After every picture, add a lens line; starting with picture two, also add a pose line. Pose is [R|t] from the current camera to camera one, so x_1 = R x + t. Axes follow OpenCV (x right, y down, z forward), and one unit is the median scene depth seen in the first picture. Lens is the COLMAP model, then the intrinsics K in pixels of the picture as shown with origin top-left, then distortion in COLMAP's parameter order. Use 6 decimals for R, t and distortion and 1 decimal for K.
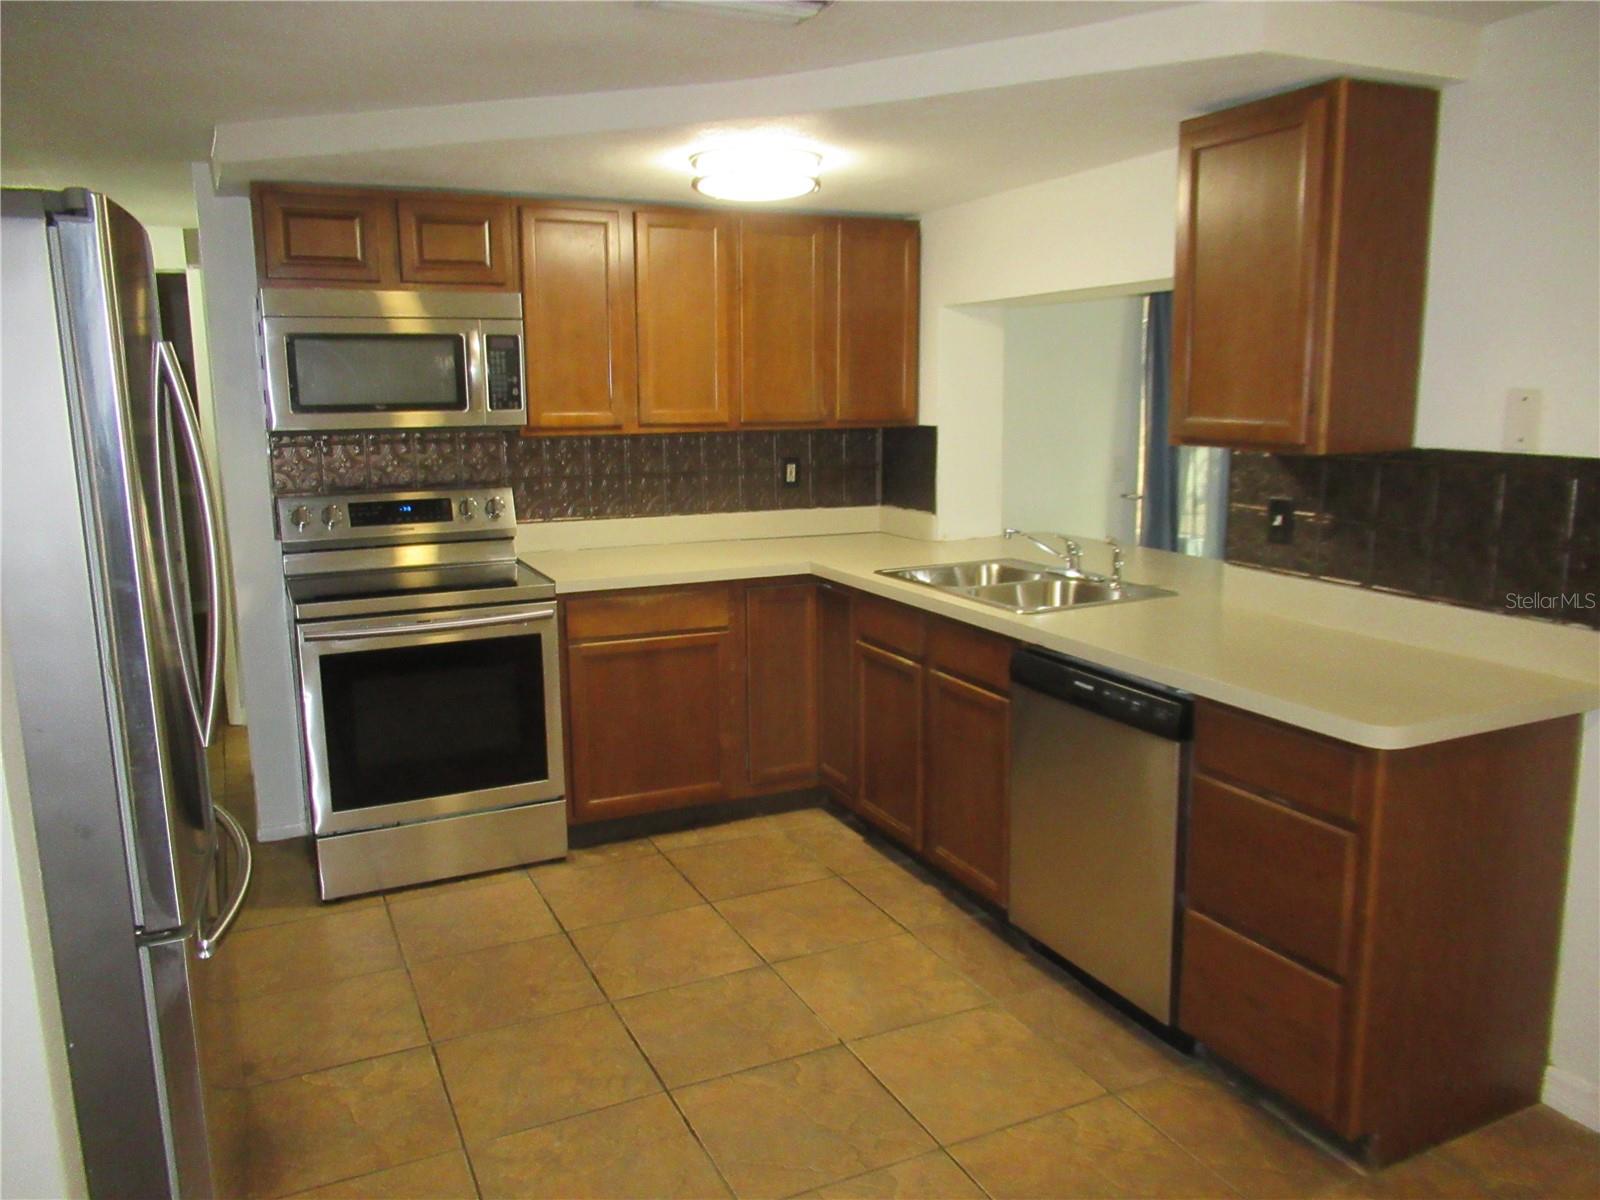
lens RADIAL K [[1214.5, 0, 798.1], [0, 1214.5, 594.5], [0, 0, 1]] dist [0.004092, -0.004028]
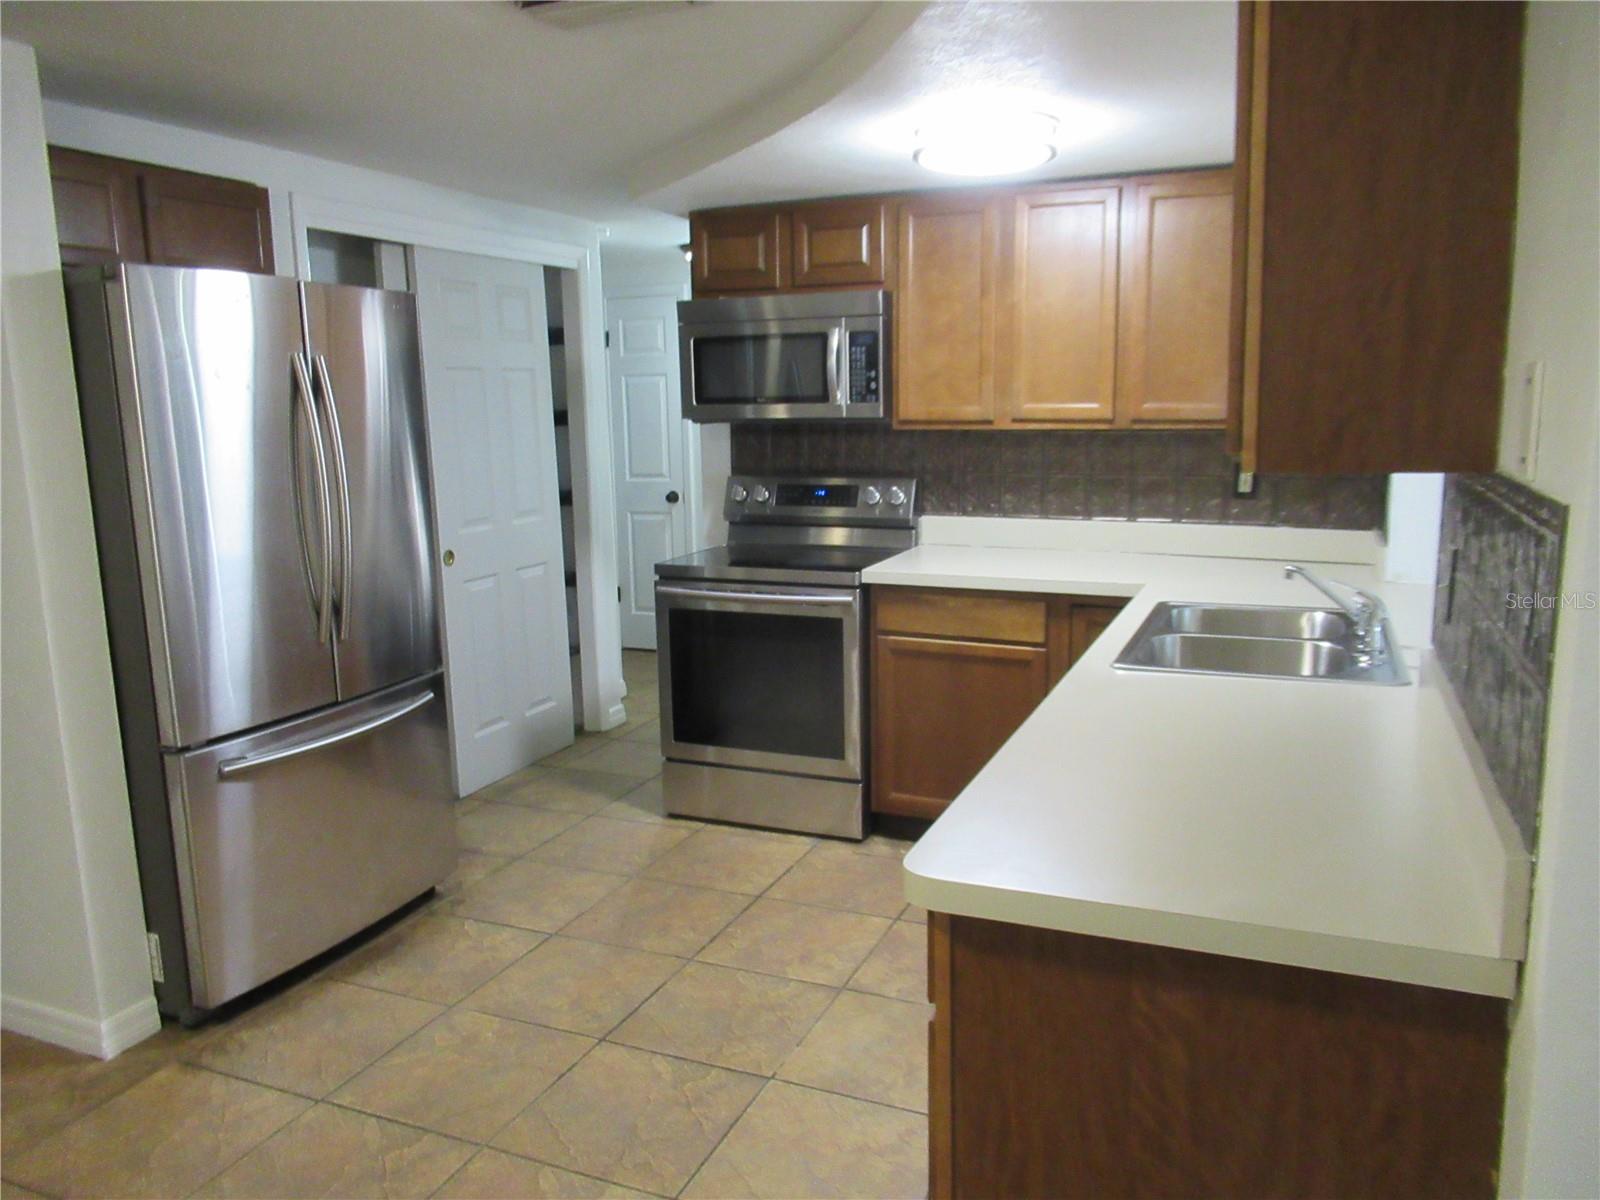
lens RADIAL K [[1214.5, 0, 792.8], [0, 1214.5, 607.6], [0, 0, 1]] dist [0.004092, -0.004028]
pose [[0.655409, 0.134289, -0.743240, 0.521958], [-0.118124, 0.990182, 0.074741, -0.049745], [0.745980, 0.038809, 0.664837, 0.272818]]
